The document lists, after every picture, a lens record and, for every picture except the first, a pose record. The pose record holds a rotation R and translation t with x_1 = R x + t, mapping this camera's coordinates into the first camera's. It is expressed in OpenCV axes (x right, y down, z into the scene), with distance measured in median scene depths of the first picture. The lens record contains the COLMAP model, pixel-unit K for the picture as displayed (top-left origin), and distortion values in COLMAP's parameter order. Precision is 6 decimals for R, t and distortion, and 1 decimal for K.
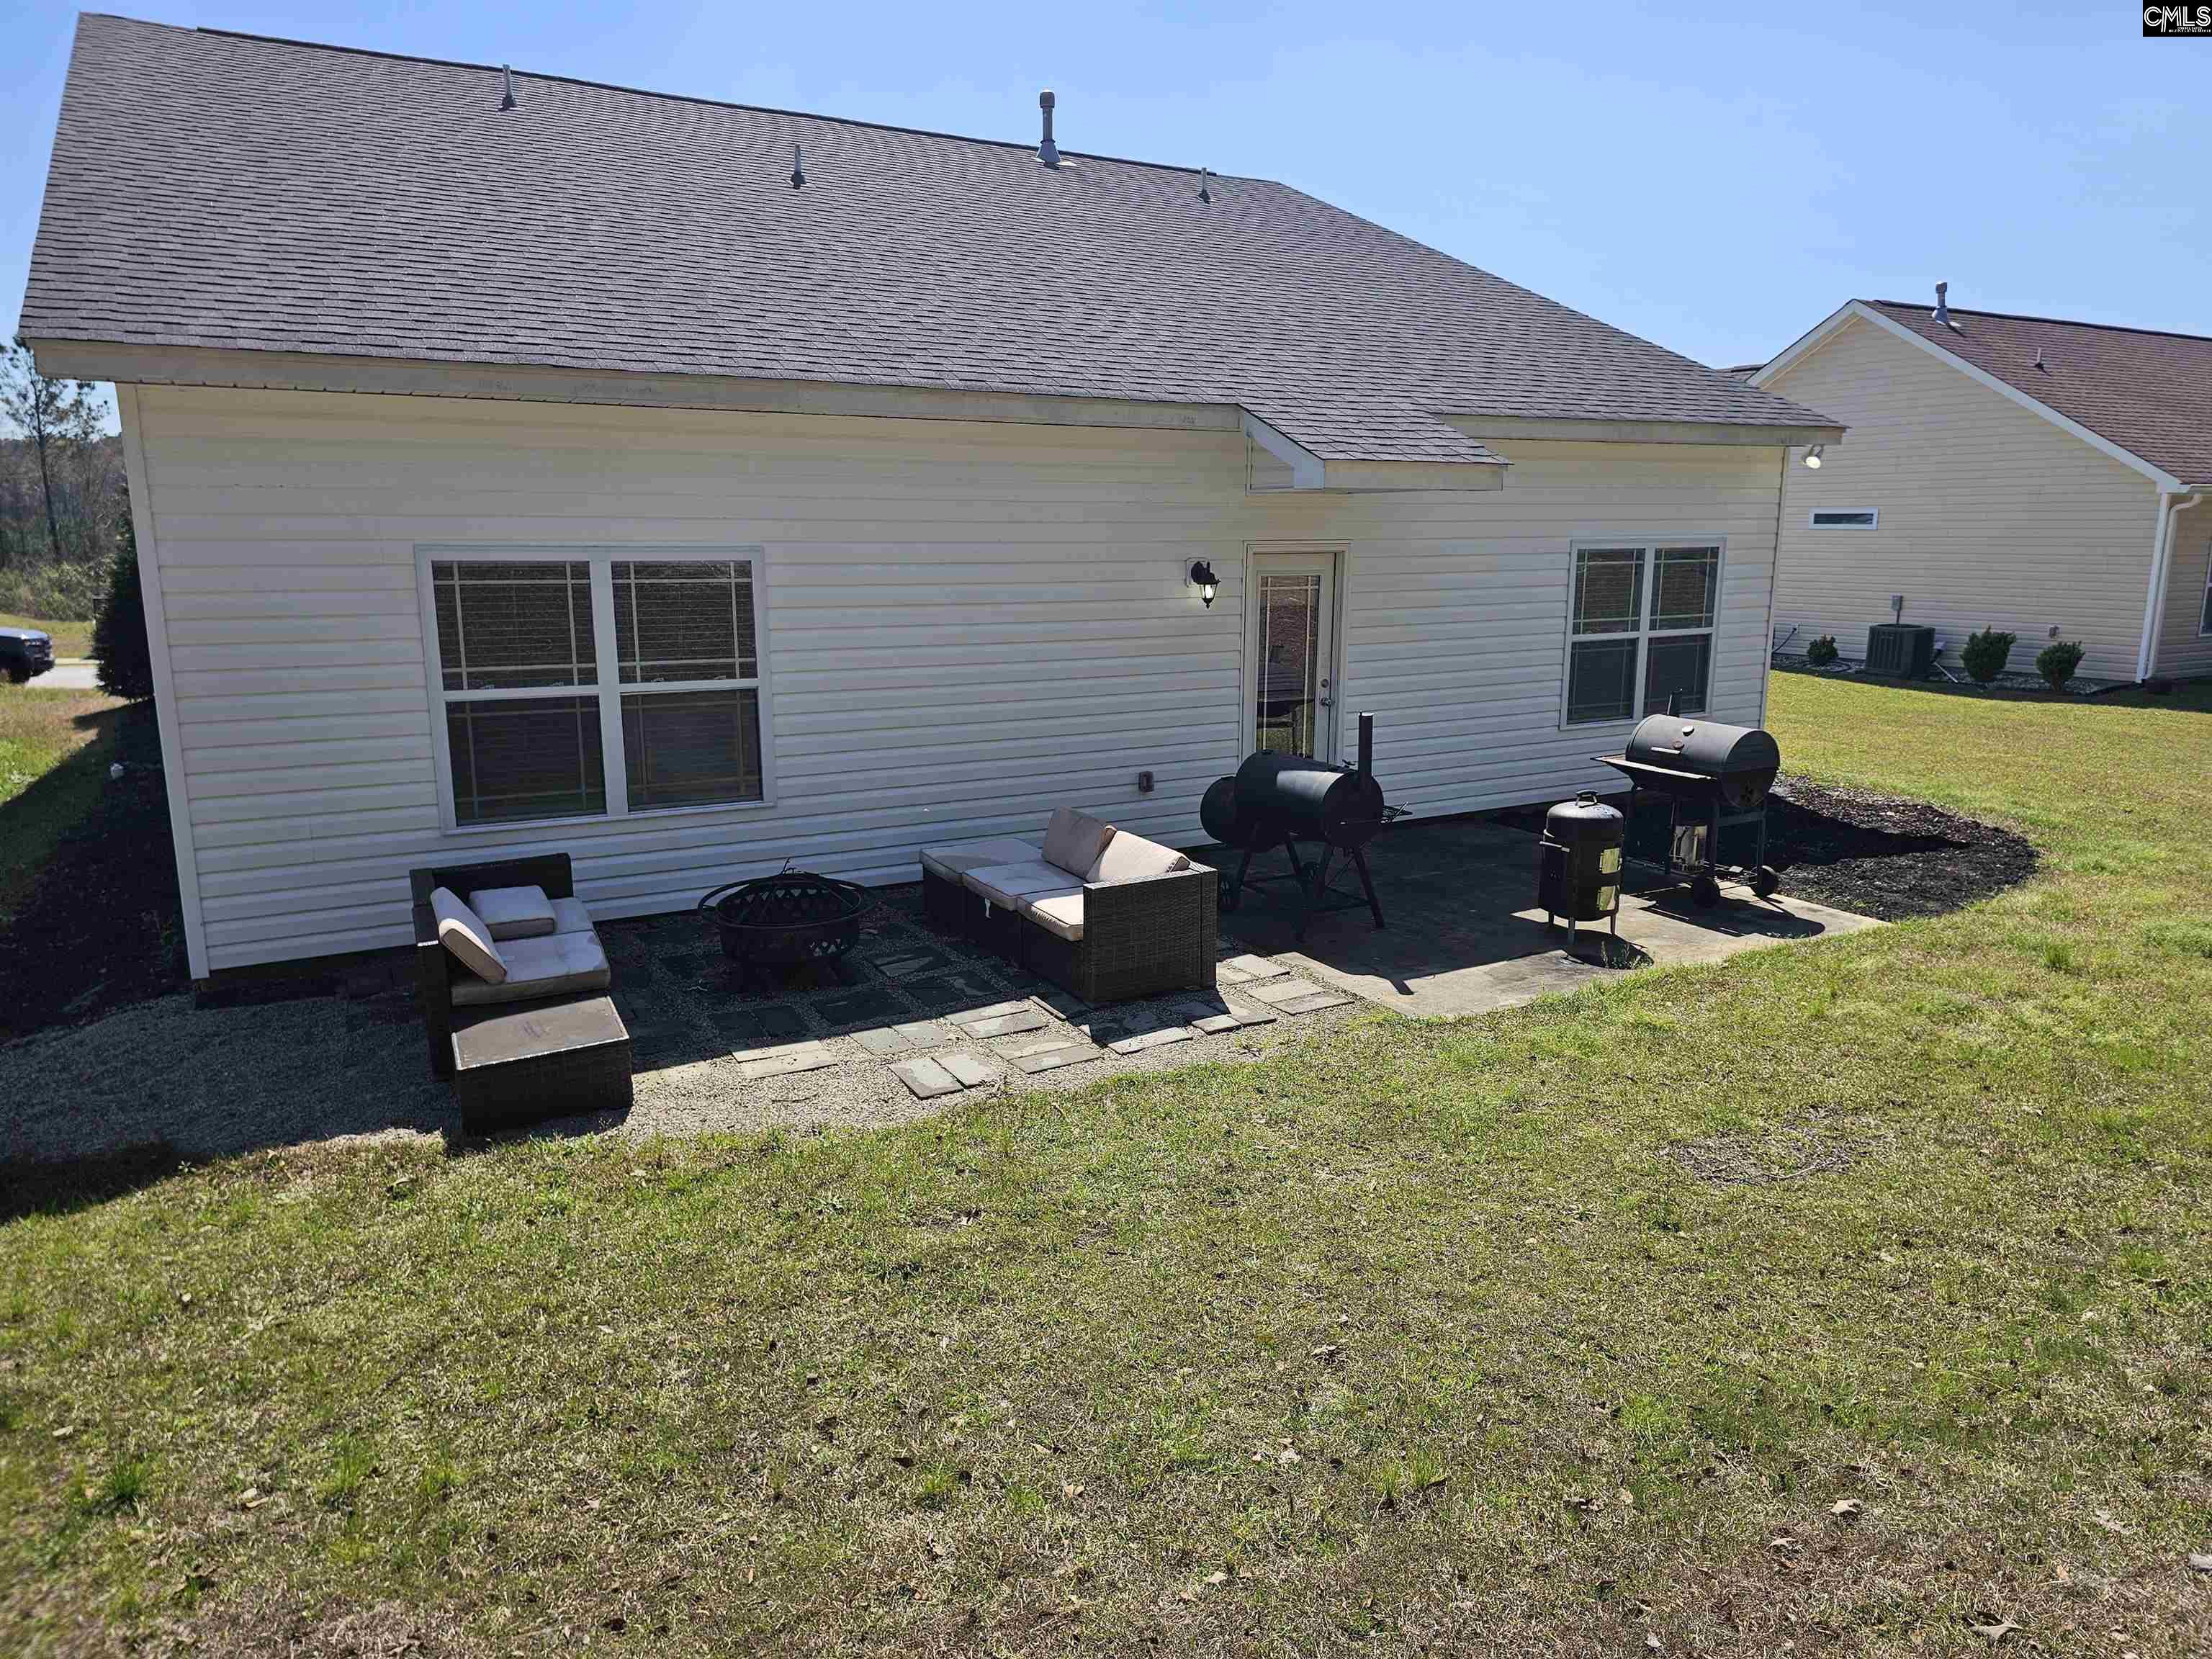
lens RADIAL K [[1474.9, 0, 1128.2], [0, 1474.9, 819.4], [0, 0, 1]] dist [0.073434, -0.074310]
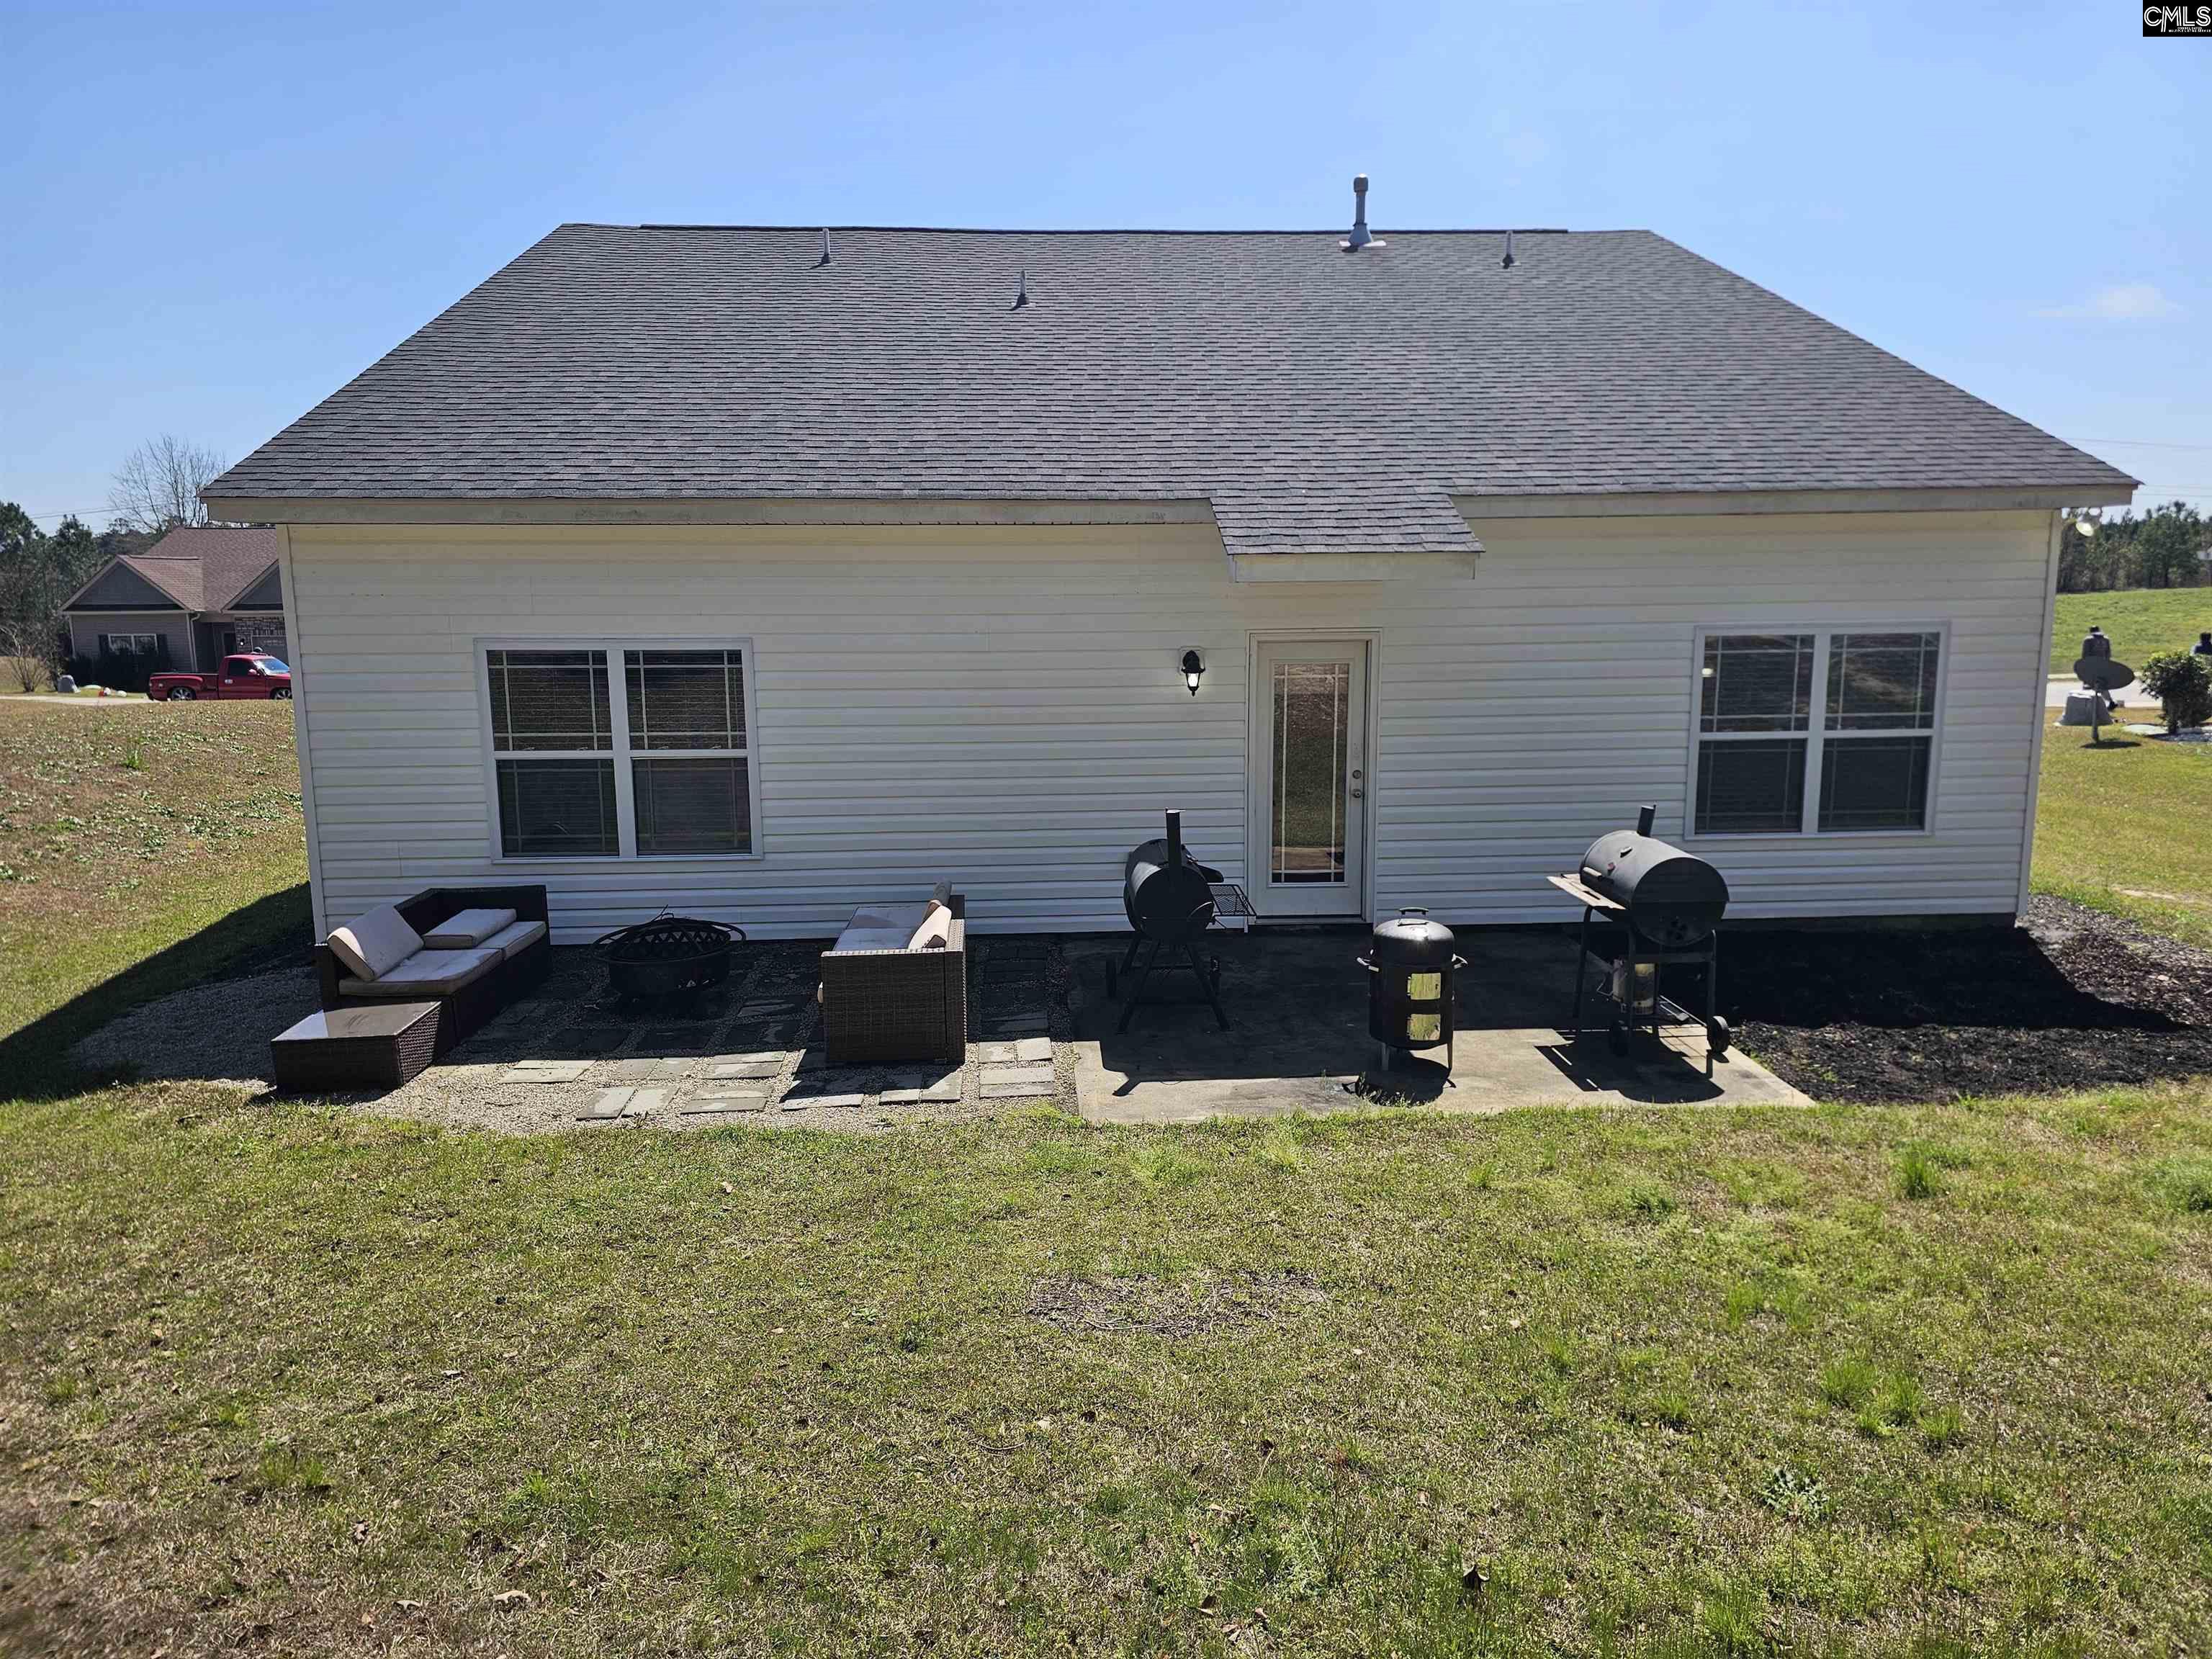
lens RADIAL K [[1474.9, 0, 1128.2], [0, 1474.9, 819.4], [0, 0, 1]] dist [0.073434, -0.074310]
pose [[0.893664, 0.061995, -0.444433, 0.578386], [-0.078270, 0.996763, -0.018345, -0.045367], [0.441857, 0.051180, 0.895624, 0.098391]]
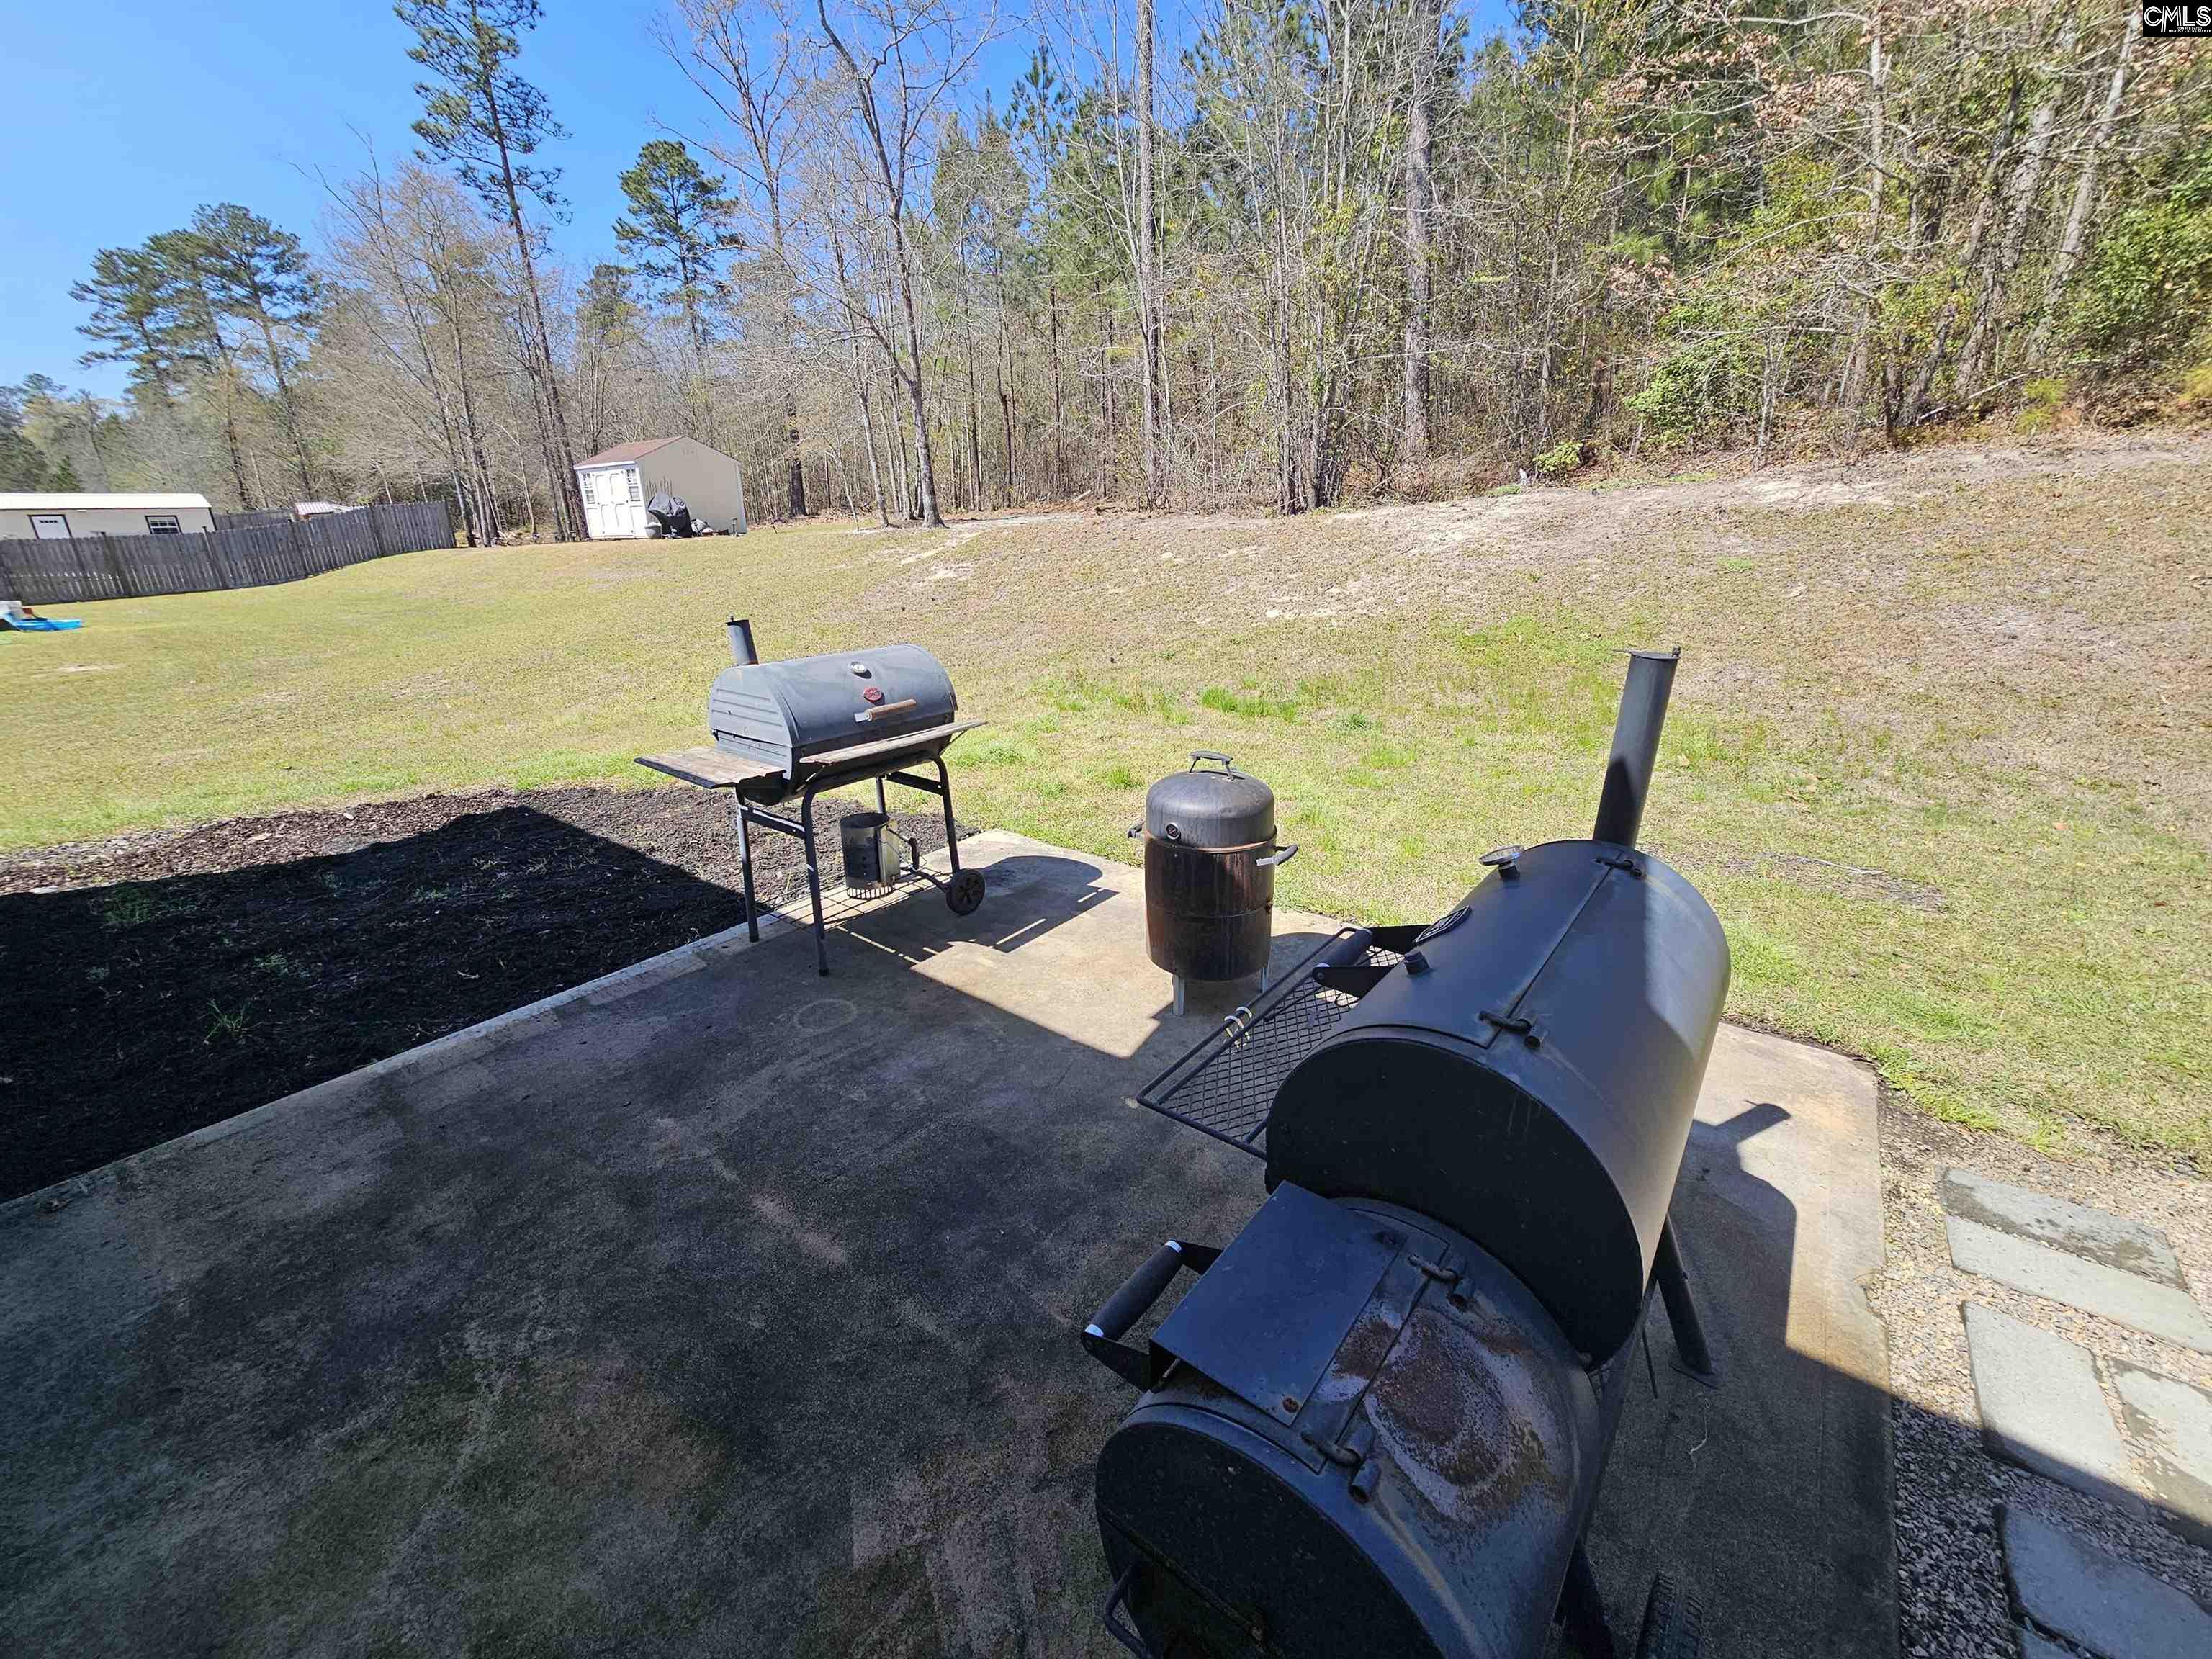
lens RADIAL K [[899.7, 0, 1096.4], [0, 899.7, 796.9], [0, 0, 1]] dist [-0.001318, 0.000488]
pose [[-0.358602, -0.282752, 0.889638, 0.018186], [0.201149, 0.907229, 0.369424, -0.145237], [-0.911561, 0.311426, -0.268459, 1.183830]]
